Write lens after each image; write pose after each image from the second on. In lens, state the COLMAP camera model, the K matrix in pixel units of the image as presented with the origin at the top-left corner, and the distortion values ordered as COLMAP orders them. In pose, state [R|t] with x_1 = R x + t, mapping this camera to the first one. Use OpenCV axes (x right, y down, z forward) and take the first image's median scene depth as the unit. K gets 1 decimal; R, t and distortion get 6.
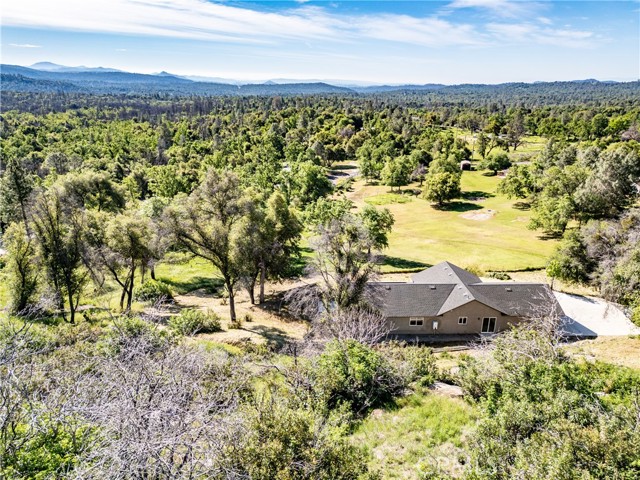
lens RADIAL K [[452.6, 0, 317.5], [0, 452.6, 238.3], [0, 0, 1]] dist [0.067636, -0.061759]
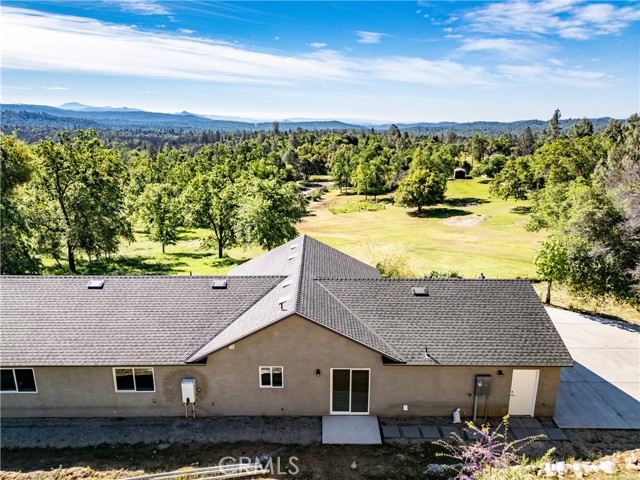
lens RADIAL K [[452.6, 0, 321.3], [0, 452.6, 228.9], [0, 0, 1]] dist [0.067636, -0.061759]
pose [[0.999579, 0.007521, -0.028034, 0.078550], [-0.010294, 0.994922, -0.100119, 0.022379], [0.027139, 0.100366, 0.994580, 0.141040]]
